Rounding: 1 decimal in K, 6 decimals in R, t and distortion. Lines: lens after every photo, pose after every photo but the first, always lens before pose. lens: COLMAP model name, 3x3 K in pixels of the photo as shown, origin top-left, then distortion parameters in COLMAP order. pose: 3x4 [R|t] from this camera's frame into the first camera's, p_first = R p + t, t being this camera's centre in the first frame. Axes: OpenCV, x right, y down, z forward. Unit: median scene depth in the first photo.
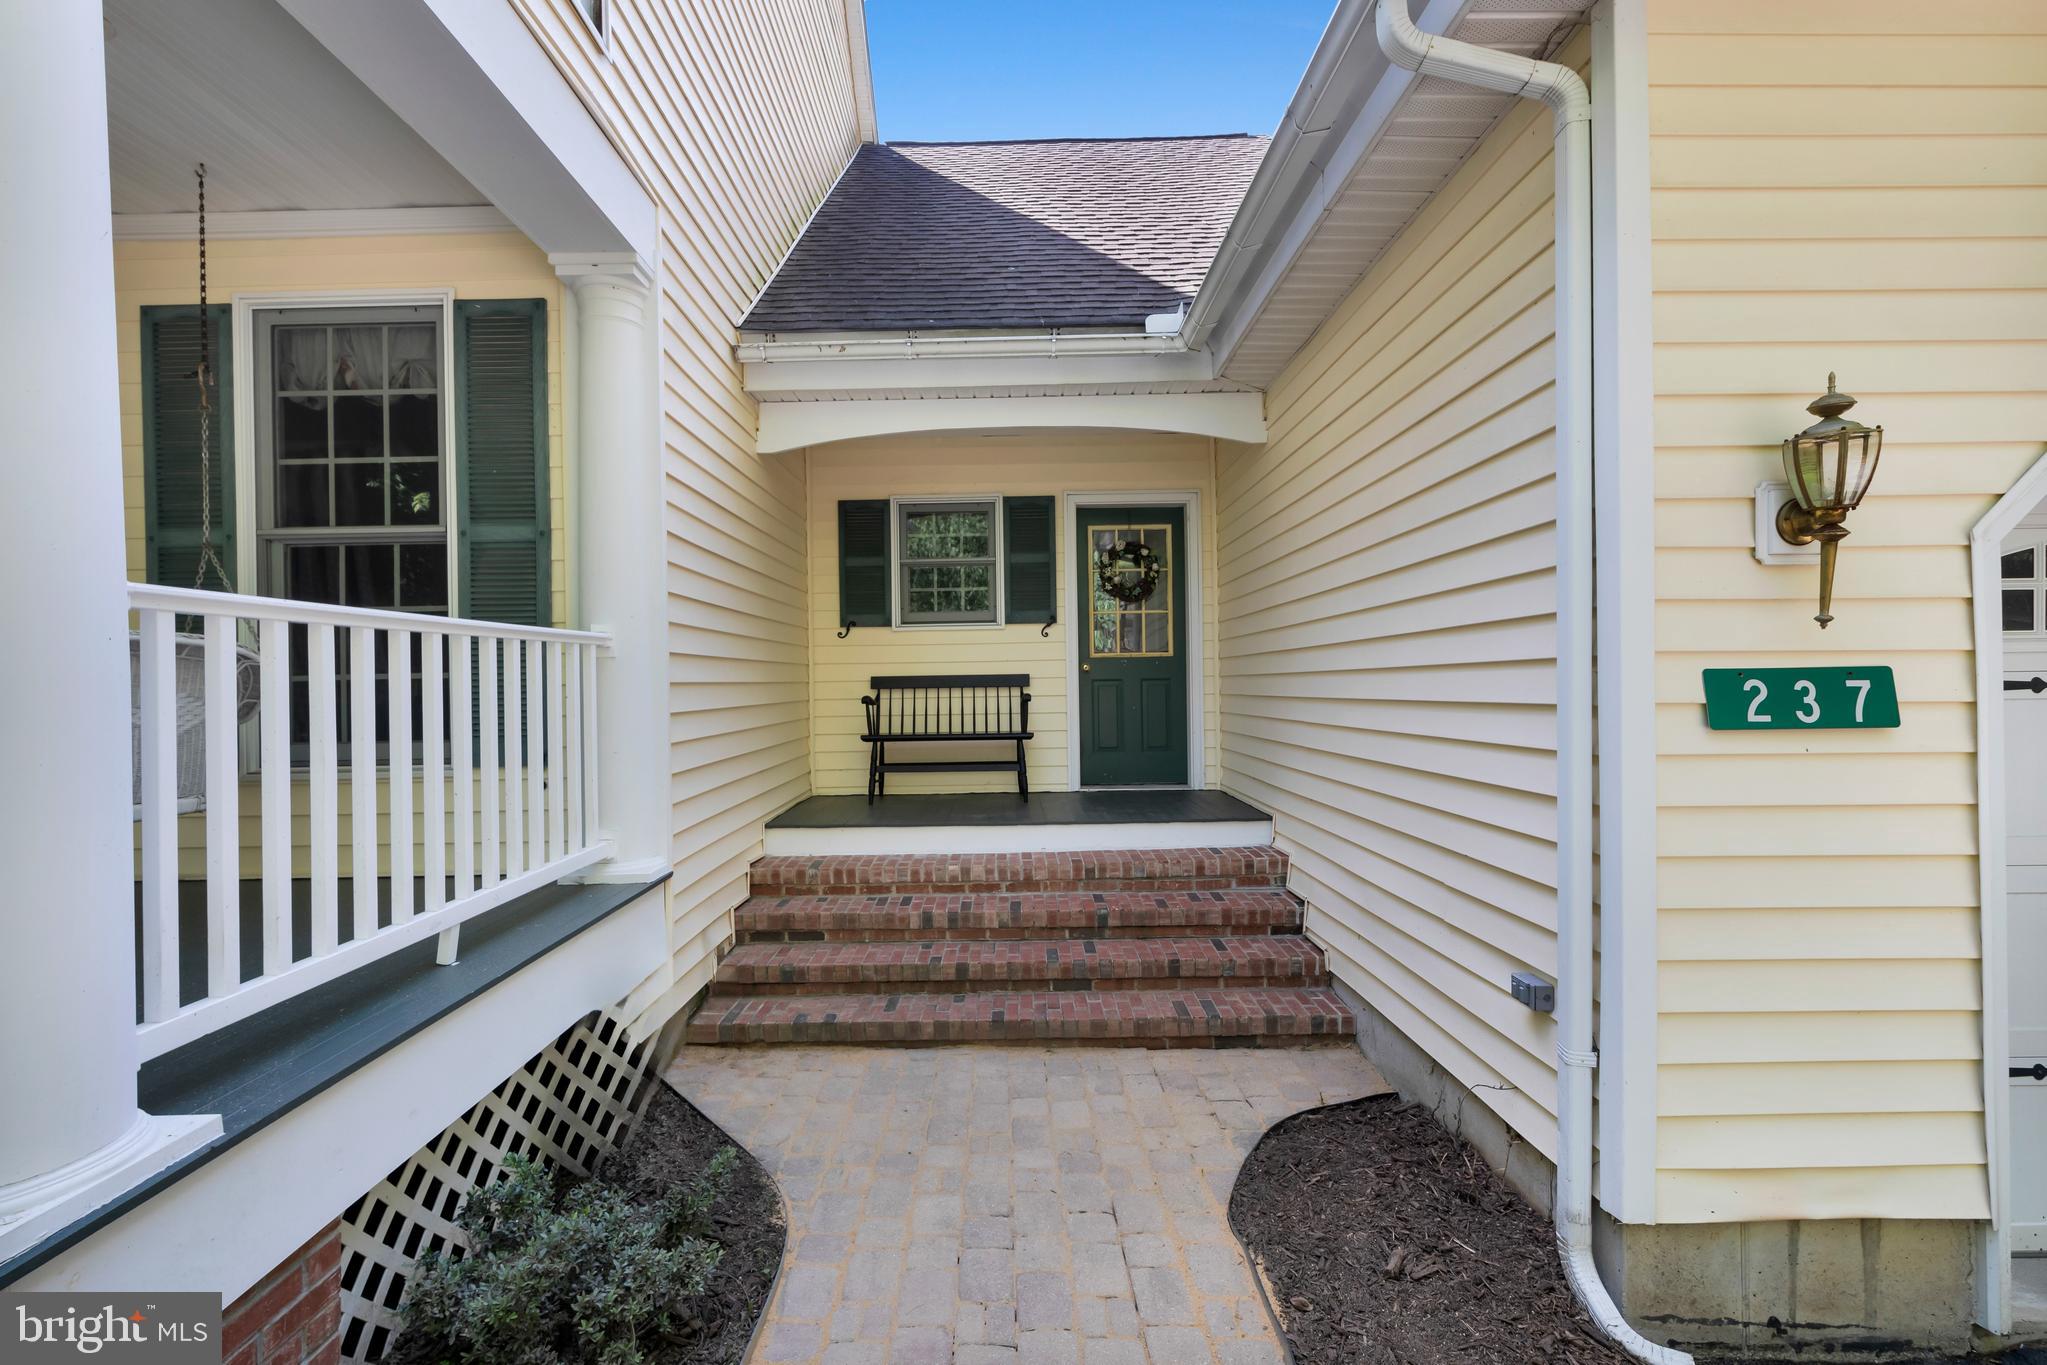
lens RADIAL K [[885.1, 0, 1002.0], [0, 885.1, 690.2], [0, 0, 1]] dist [0.000231, -0.000254]
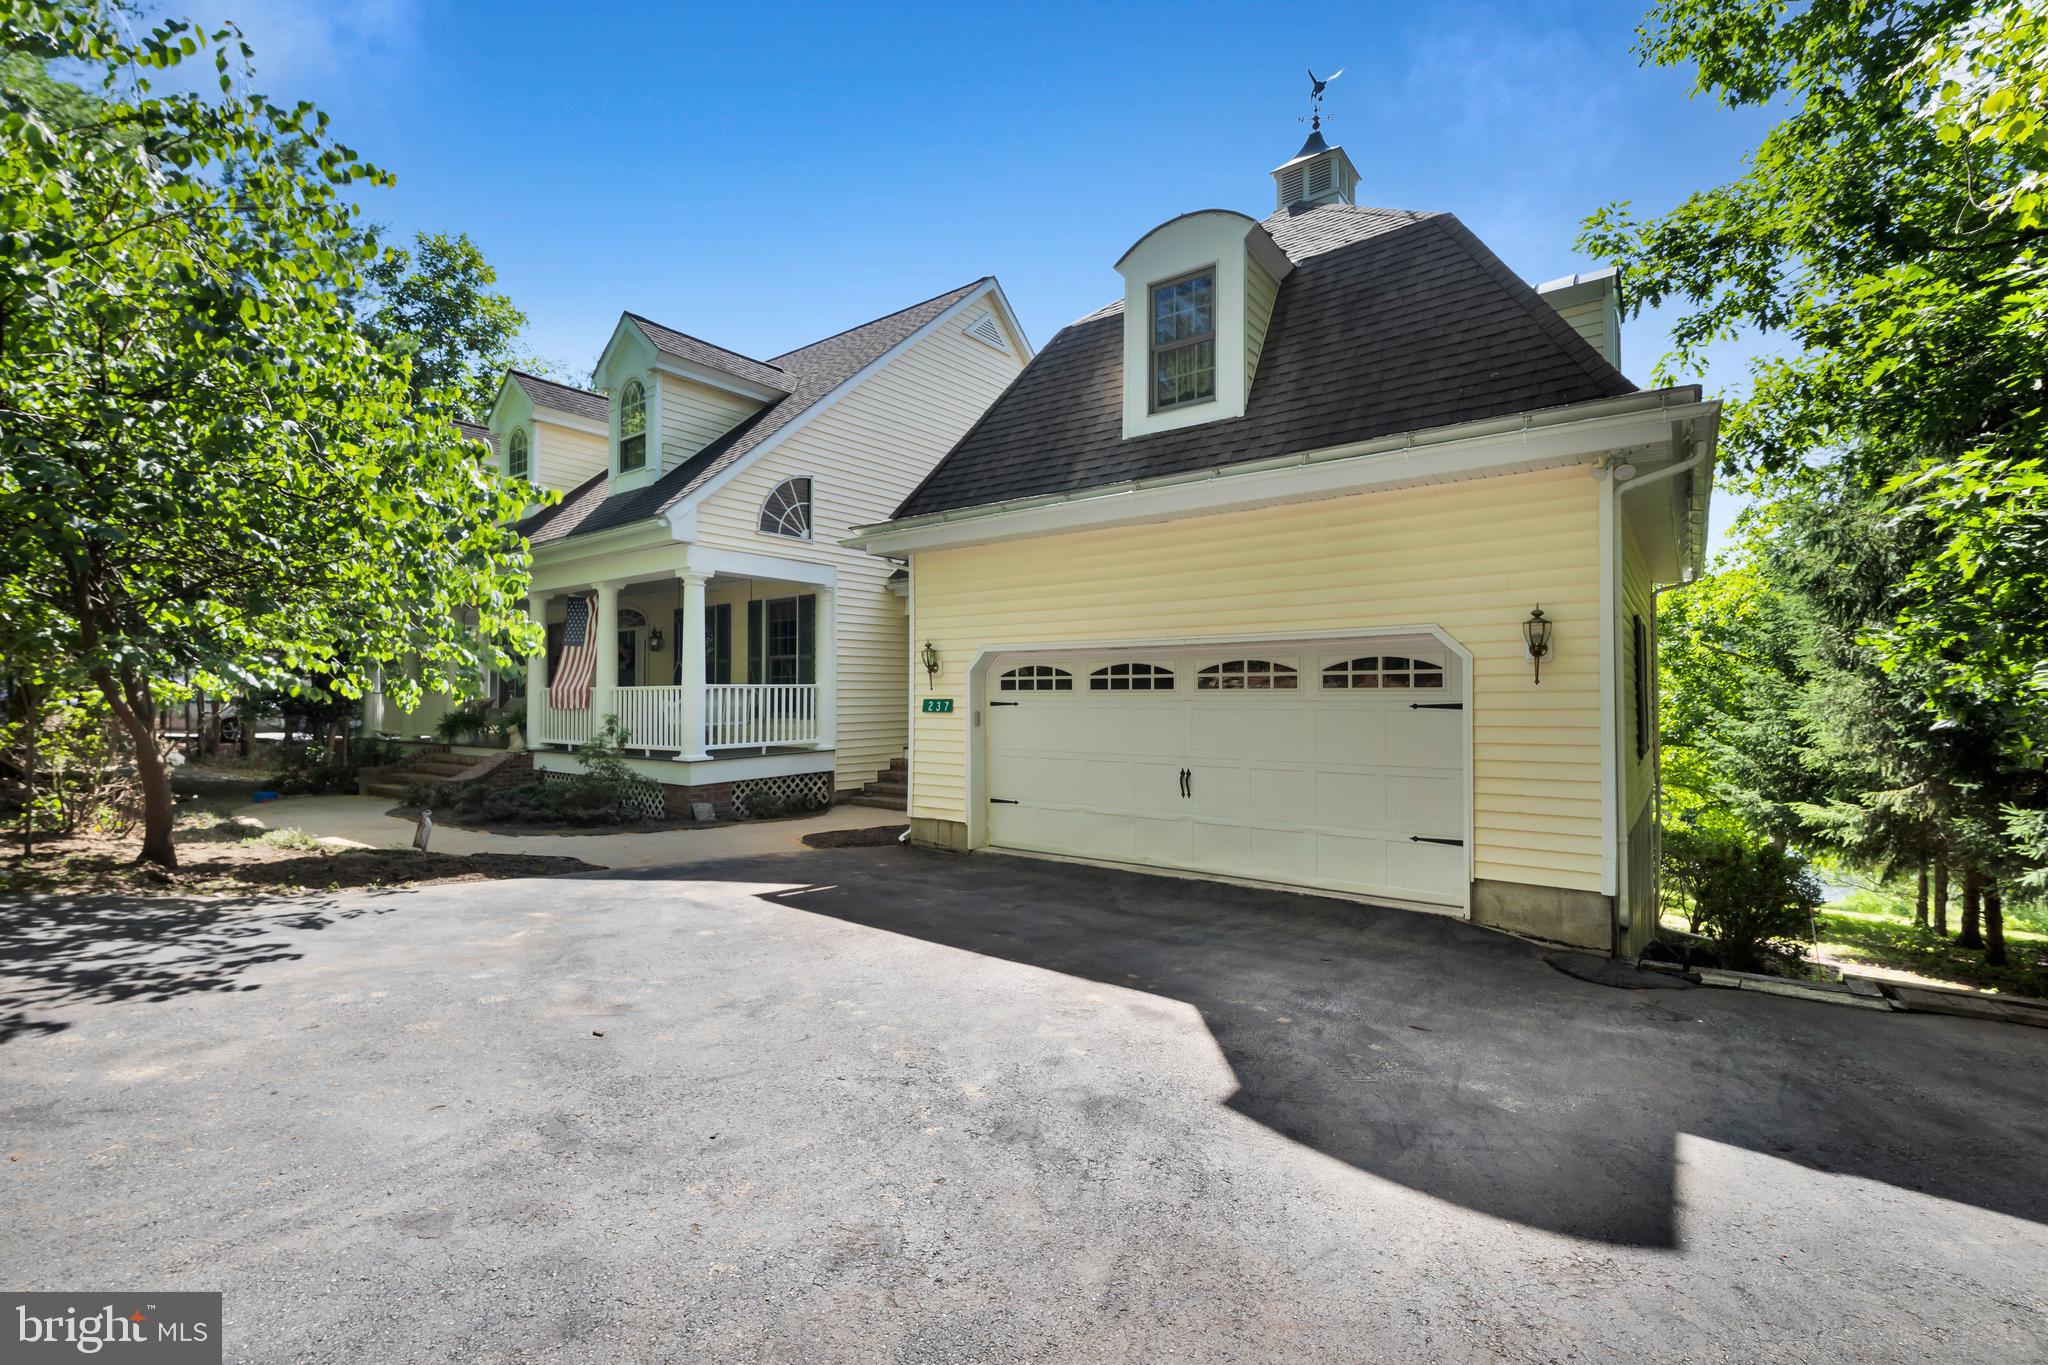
lens RADIAL K [[879.3, 0, 1024.0], [0, 879.3, 682.5], [0, 0, 1]] dist [-0.000077, -0.000026]
pose [[0.800639, 0.004825, -0.599128, 1.923203], [-0.010848, 0.999920, -0.006444, -0.041670], [0.599049, 0.011659, 0.800628, -1.145429]]
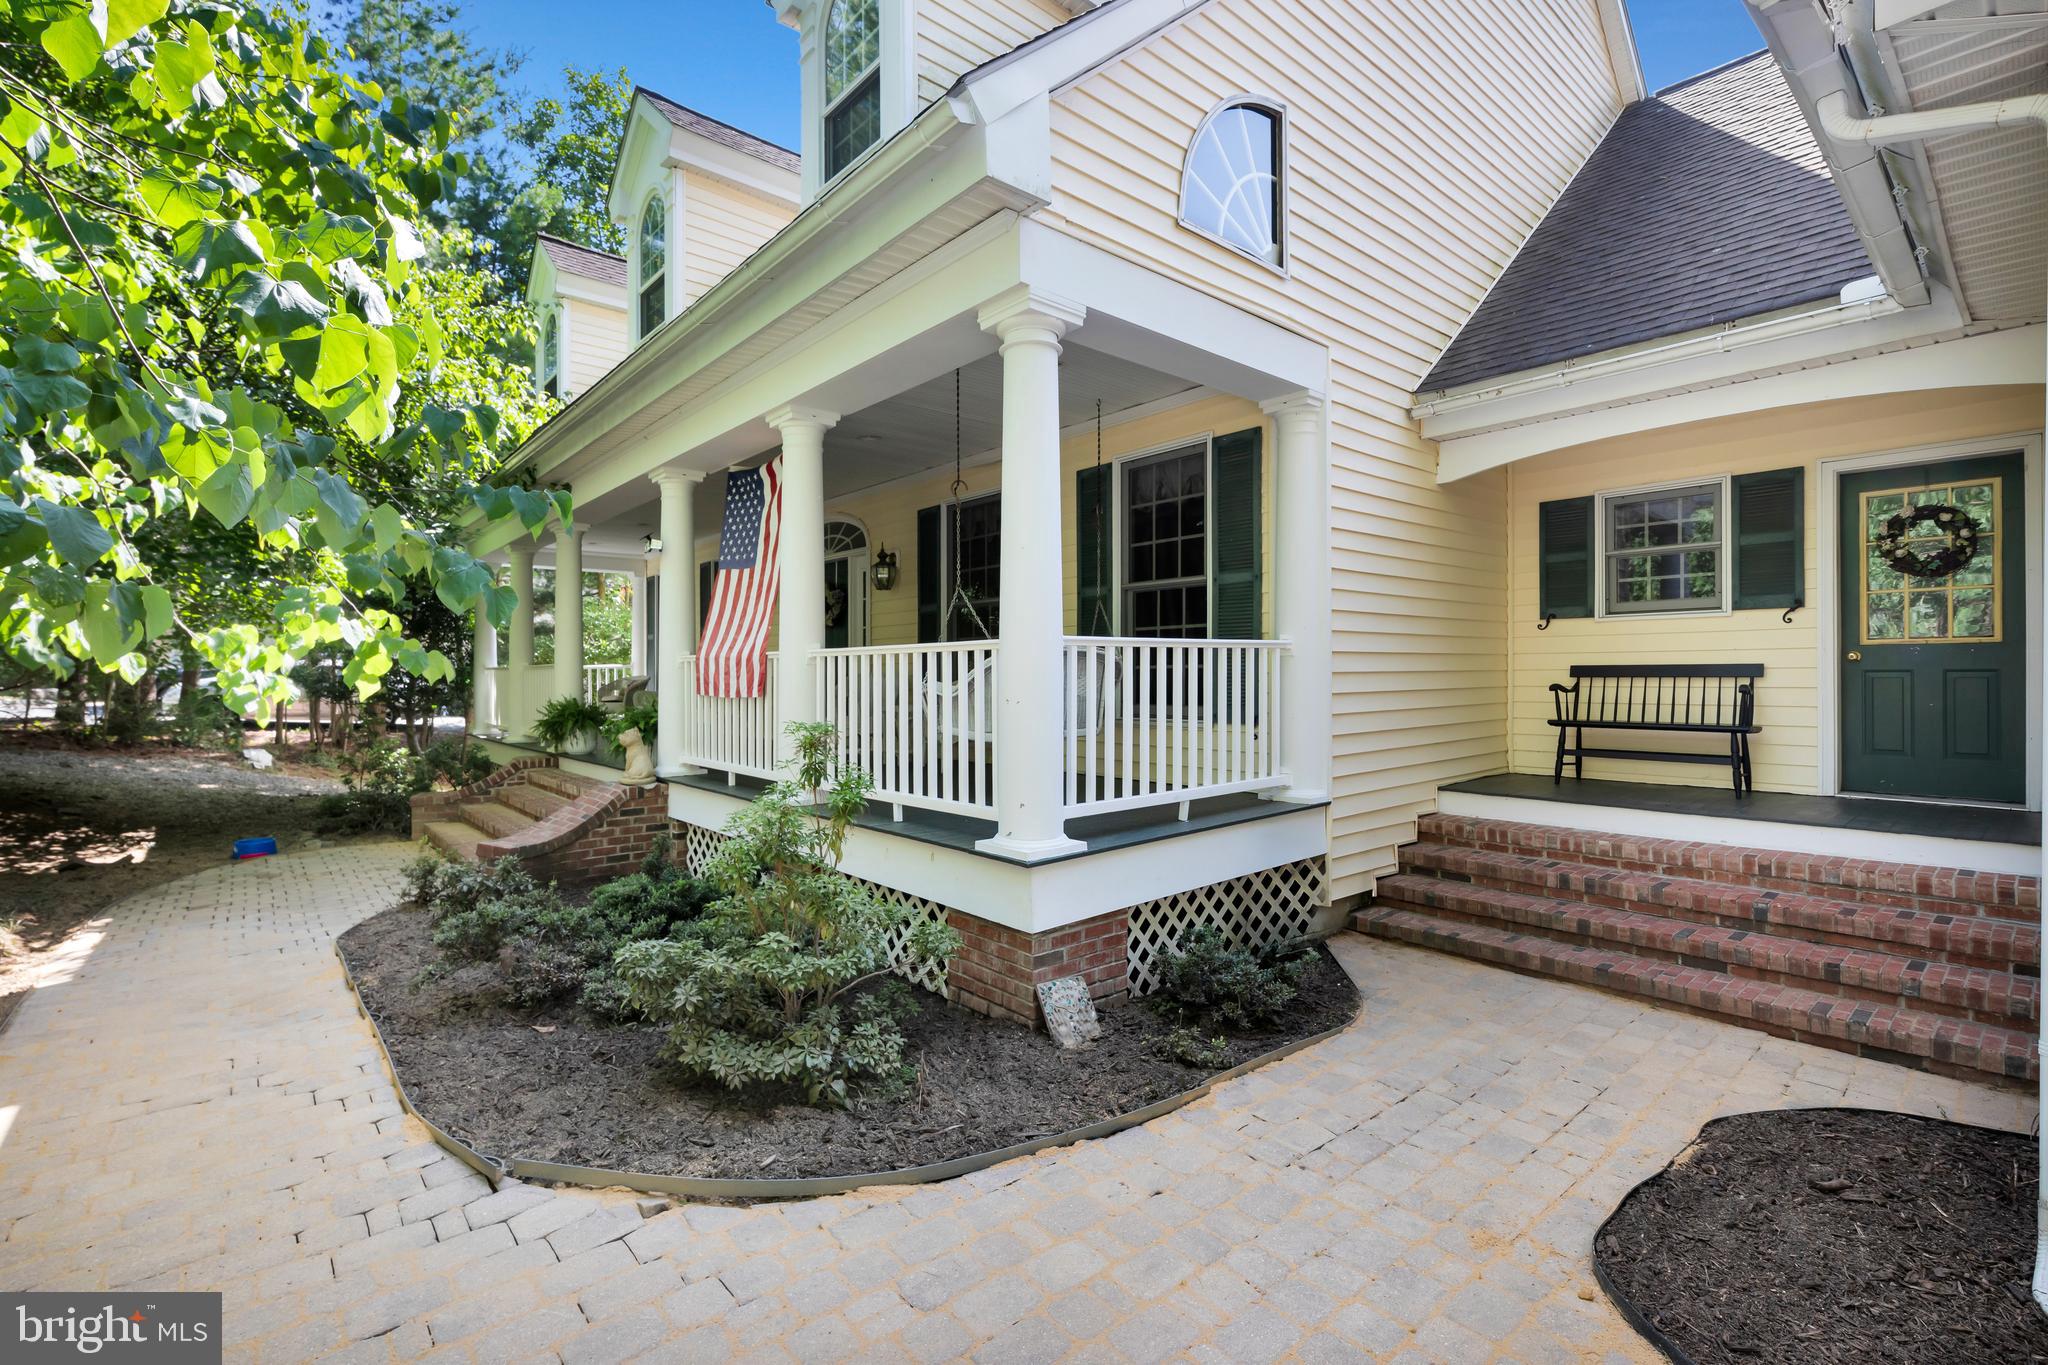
lens RADIAL K [[885.5, 0, 1002.5], [0, 885.5, 690.2], [0, 0, 1]] dist [0.000231, -0.000254]
pose [[0.649315, 0.025834, -0.760081, 0.308059], [-0.009563, 0.999621, 0.025806, -0.009587], [0.760459, -0.009487, 0.649316, -0.291018]]
